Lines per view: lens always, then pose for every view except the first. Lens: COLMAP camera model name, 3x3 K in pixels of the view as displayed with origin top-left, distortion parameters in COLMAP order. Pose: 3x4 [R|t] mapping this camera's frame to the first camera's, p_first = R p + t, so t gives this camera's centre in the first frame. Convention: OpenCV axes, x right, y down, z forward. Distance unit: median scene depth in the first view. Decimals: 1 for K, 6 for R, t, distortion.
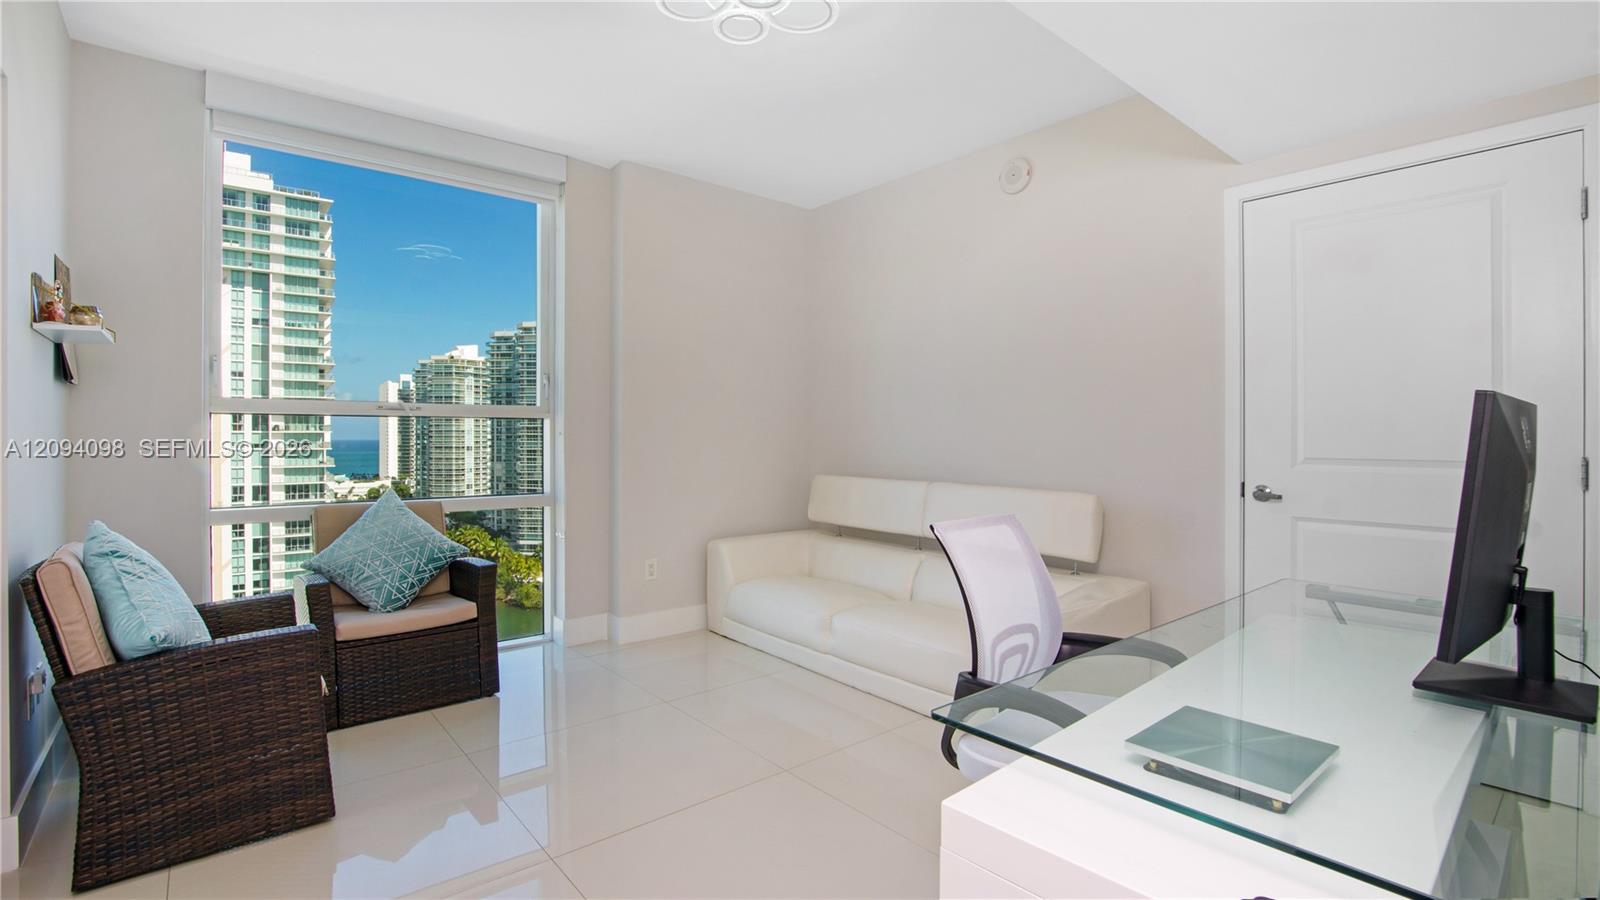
lens RADIAL K [[728.7, 0, 784.1], [0, 728.7, 442.7], [0, 0, 1]] dist [-0.035198, 0.006633]
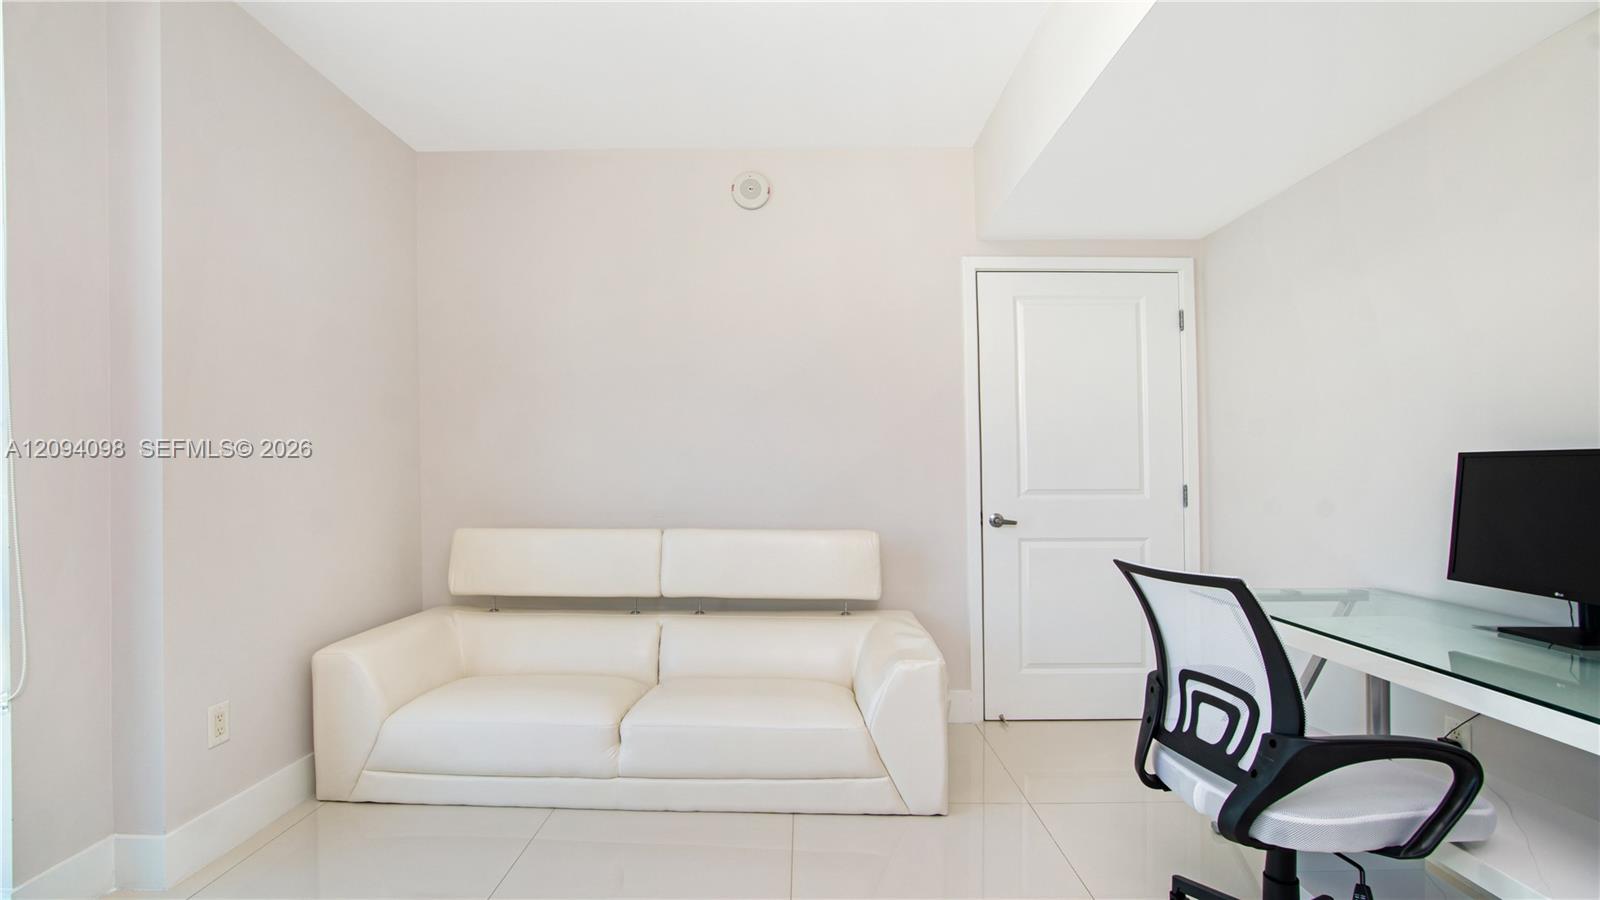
lens RADIAL K [[728.7, 0, 797.4], [0, 728.7, 455.8], [0, 0, 1]] dist [-0.035198, 0.006633]
pose [[0.643083, 0.011409, 0.765711, -0.357674], [0.009870, 0.999682, -0.023185, -0.008736], [-0.765733, 0.022467, 0.642766, 0.375223]]
